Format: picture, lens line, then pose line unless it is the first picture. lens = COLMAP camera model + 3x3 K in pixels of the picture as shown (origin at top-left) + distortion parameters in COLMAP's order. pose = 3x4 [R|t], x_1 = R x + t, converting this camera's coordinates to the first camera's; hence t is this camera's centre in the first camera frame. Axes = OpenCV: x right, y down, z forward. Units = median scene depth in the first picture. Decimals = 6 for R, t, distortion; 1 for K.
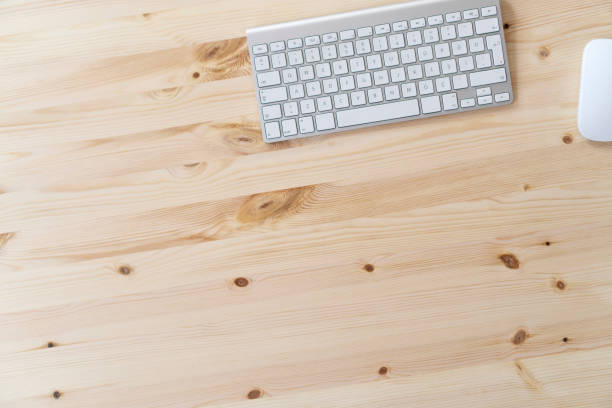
lens RADIAL K [[402.0, 0, 303.1], [0, 402.0, 233.2], [0, 0, 1]] dist [0.017111, 0.006665]
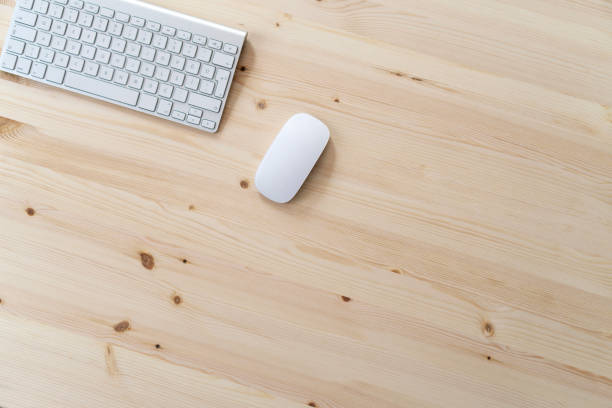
lens RADIAL K [[376.0, 0, 315.7], [0, 376.0, 252.3], [0, 0, 1]] dist [0.017184, 0.005446]
pose [[0.901210, 0.432371, -0.029597, 0.935616], [-0.432626, 0.901570, -0.002529, -0.145967], [0.025590, 0.015084, 0.999559, -0.012153]]
